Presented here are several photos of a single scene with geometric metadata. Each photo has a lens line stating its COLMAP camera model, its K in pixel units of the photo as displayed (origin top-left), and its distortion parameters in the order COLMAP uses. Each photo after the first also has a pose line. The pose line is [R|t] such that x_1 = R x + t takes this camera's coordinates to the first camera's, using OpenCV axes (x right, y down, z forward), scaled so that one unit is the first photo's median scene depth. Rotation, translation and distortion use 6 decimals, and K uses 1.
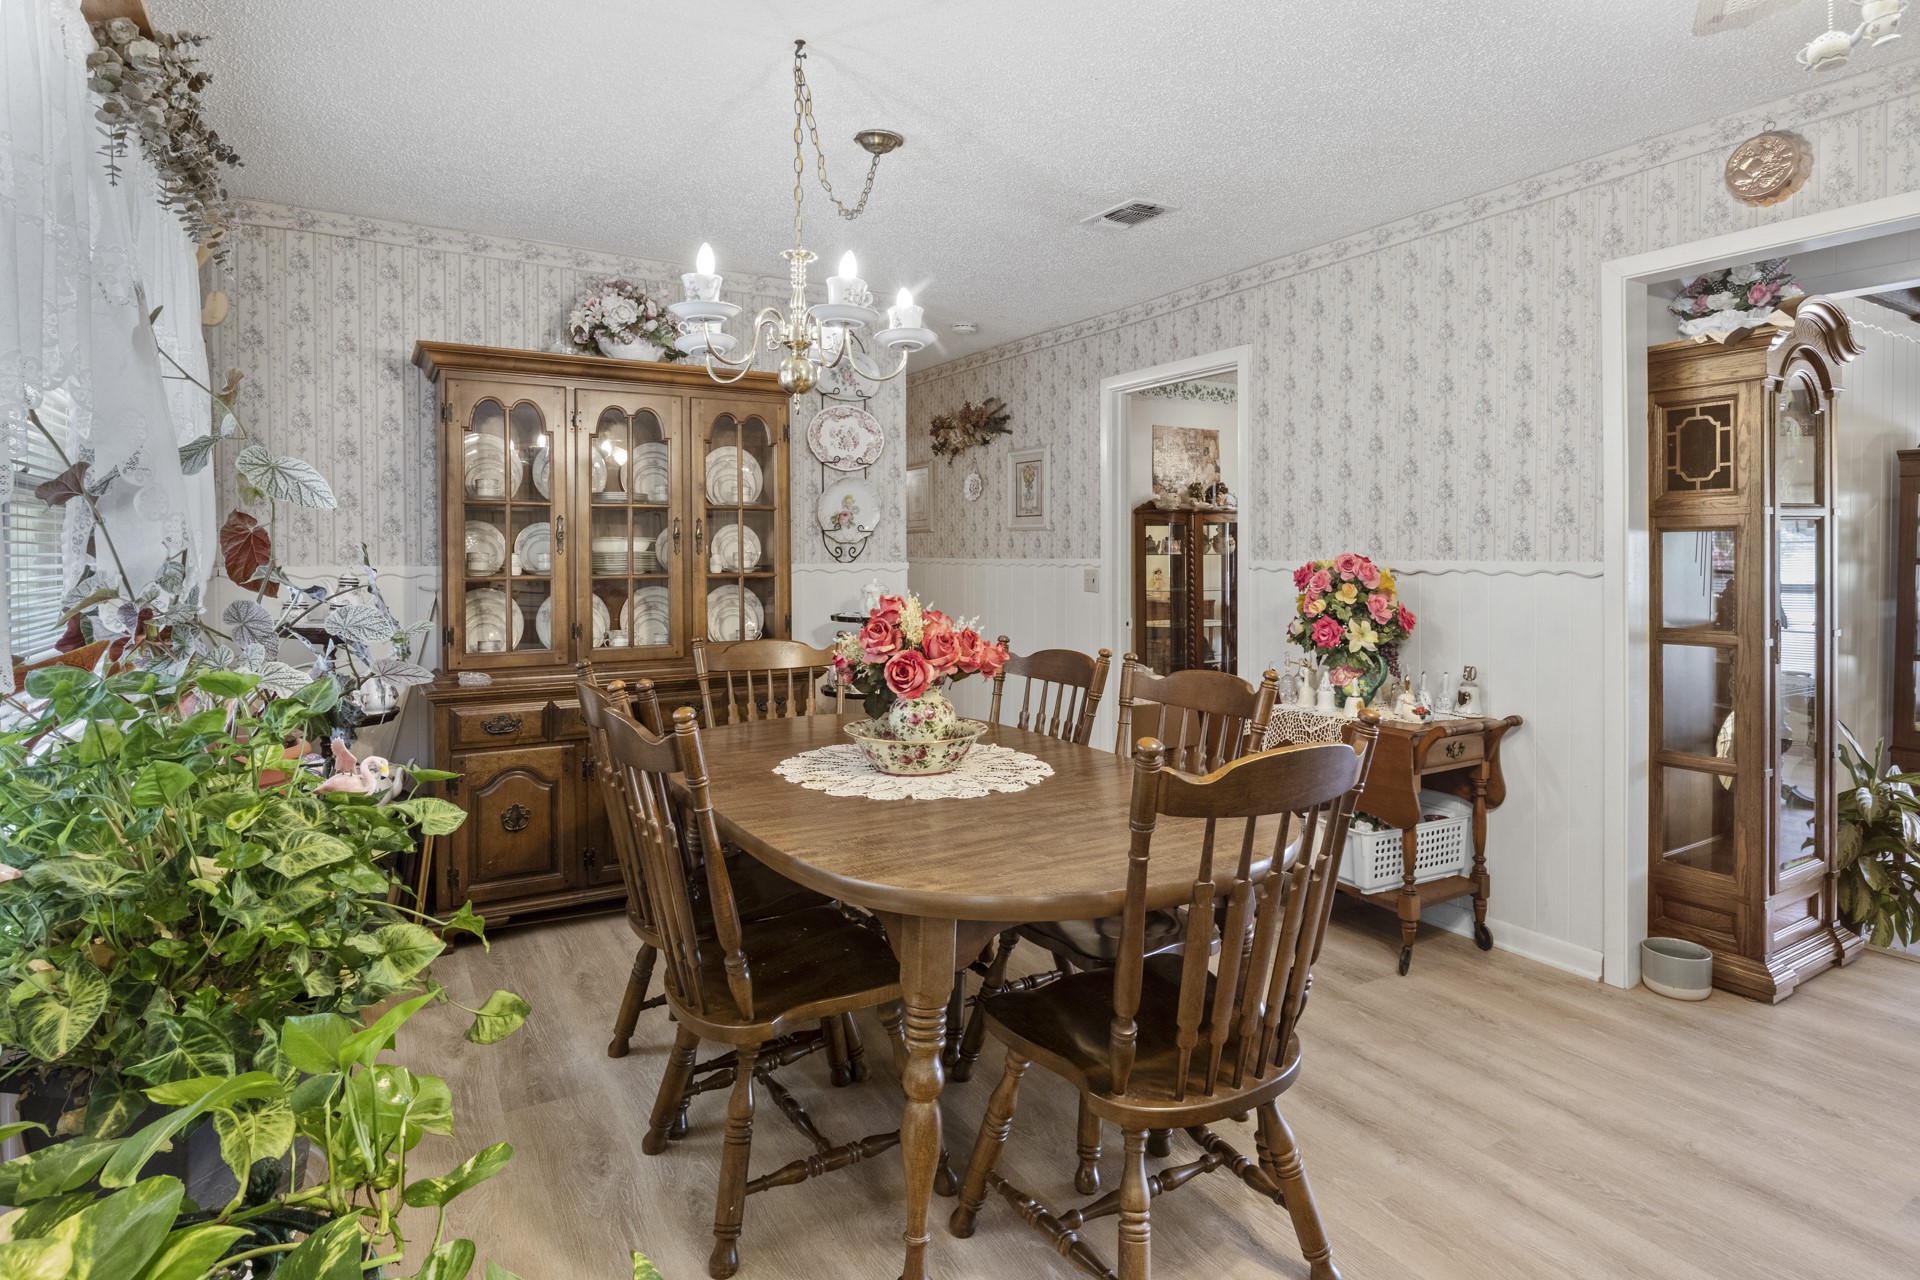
lens RADIAL K [[1035.0, 0, 964.3], [0, 1035.0, 558.2], [0, 0, 1]] dist [-0.002626, -0.000128]
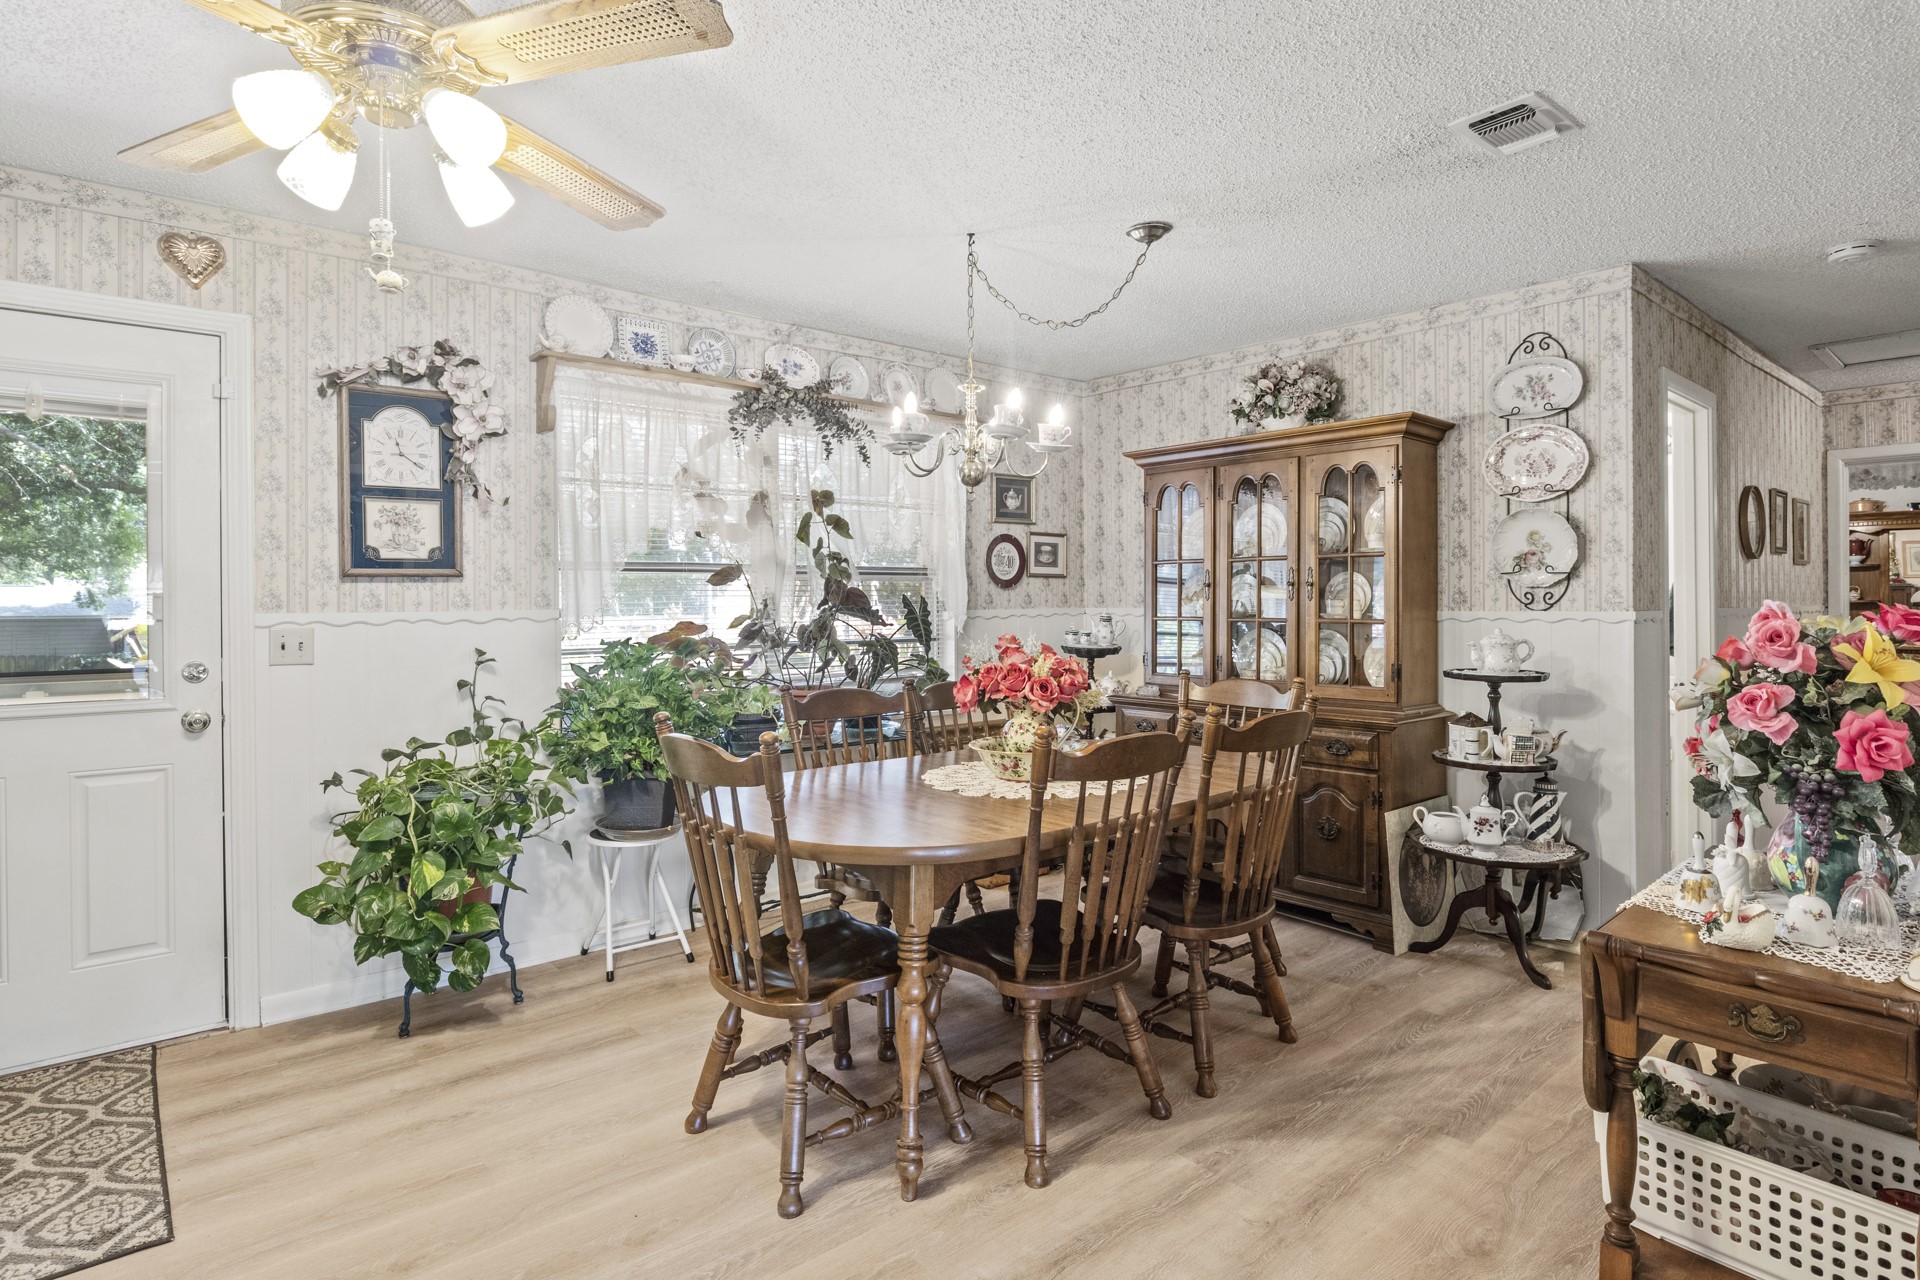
lens RADIAL K [[1004.0, 0, 969.8], [0, 1004.0, 583.6], [0, 0, 1]] dist [0.001983, 0.000641]
pose [[0.185730, -0.009247, -0.982557, 0.714184], [0.002461, 0.999957, -0.008945, -0.013528], [0.982598, -0.000757, 0.185745, 0.466524]]
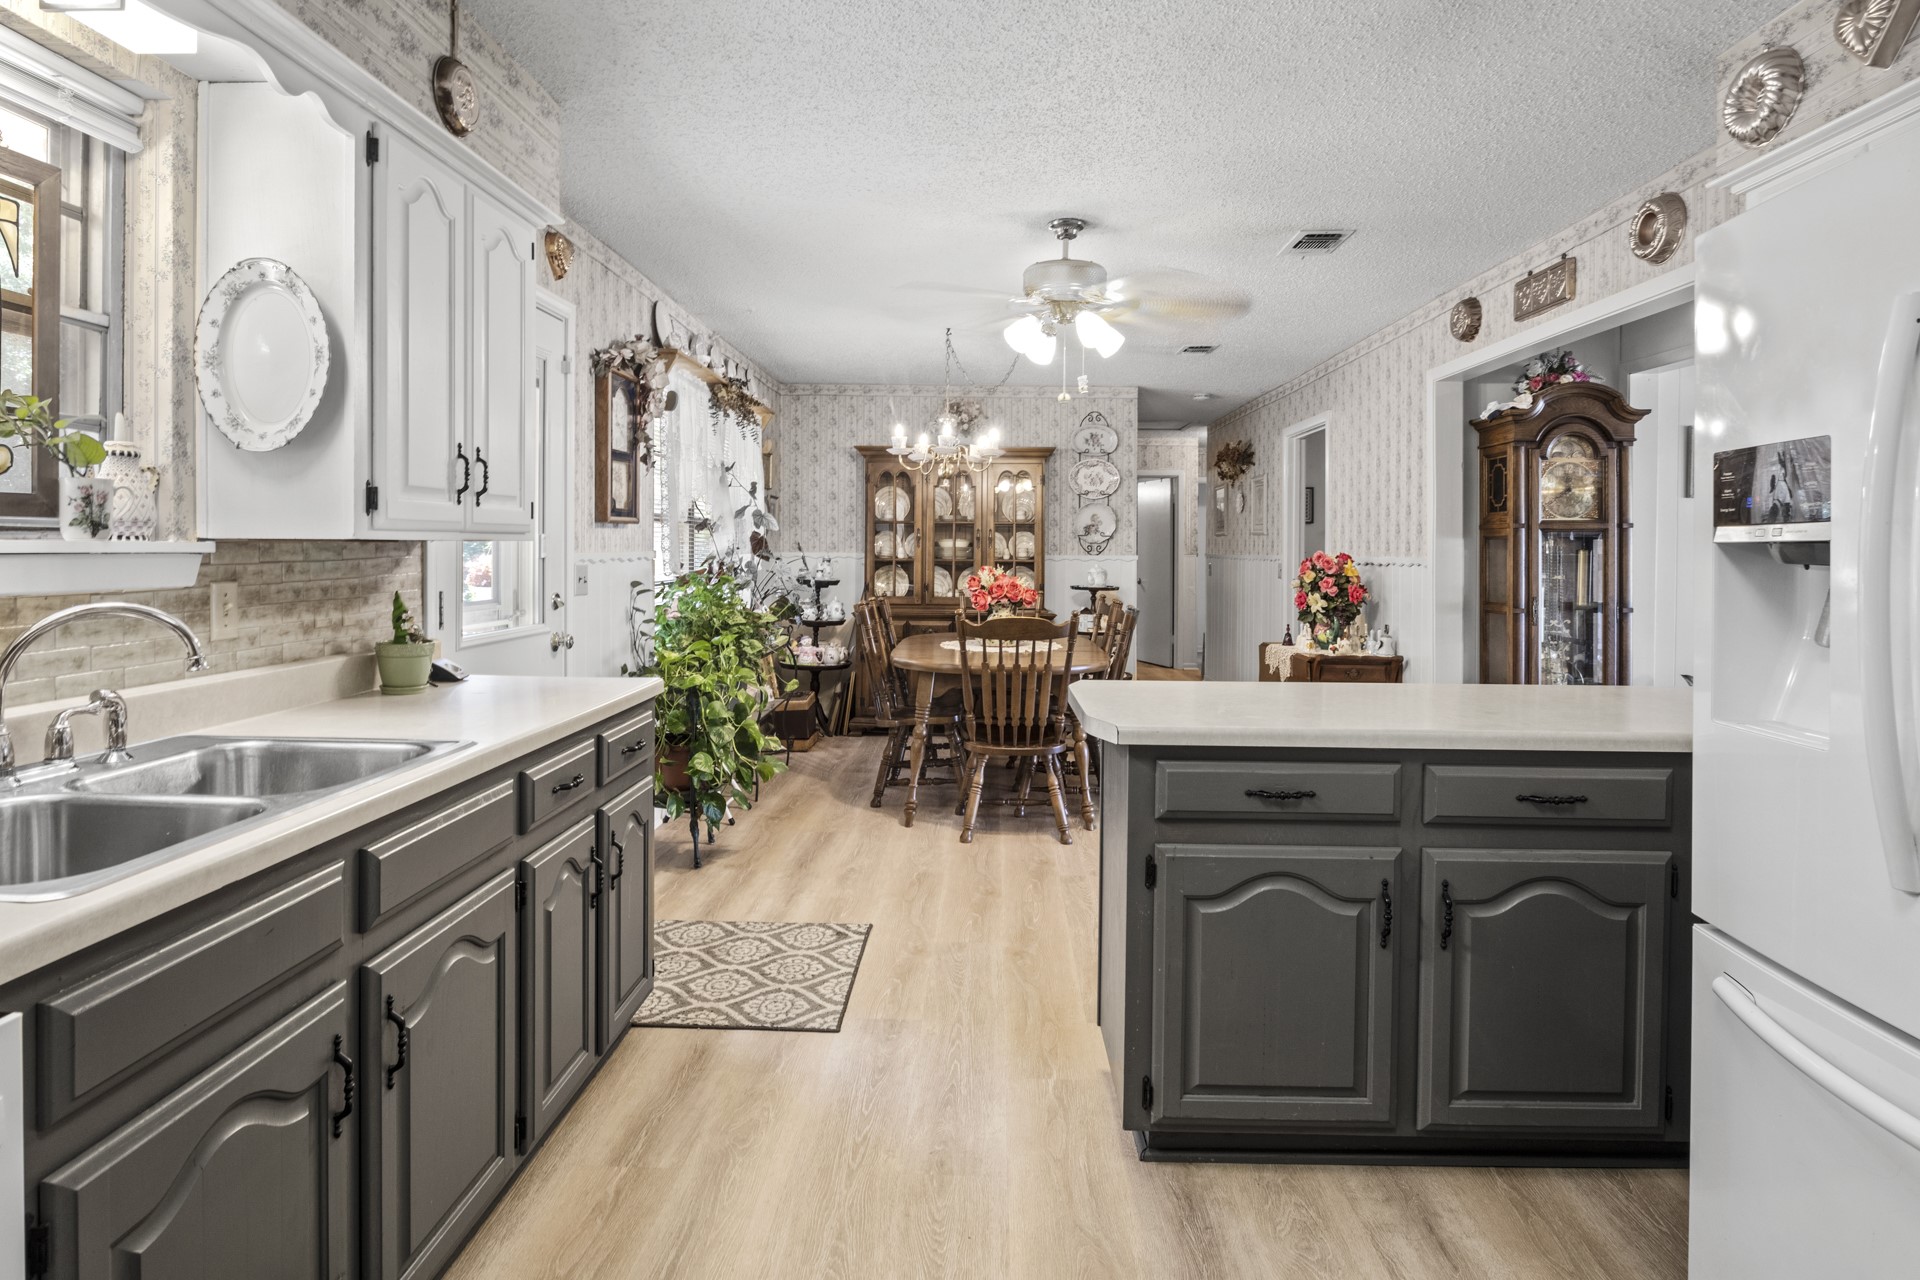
lens RADIAL K [[1035.0, 0, 964.3], [0, 1035.0, 558.2], [0, 0, 1]] dist [-0.002626, -0.000128]
pose [[0.847736, 0.014196, -0.530228, 0.685776], [-0.012936, 0.999898, 0.006088, 0.002319], [0.530260, 0.001698, 0.847833, -0.585026]]
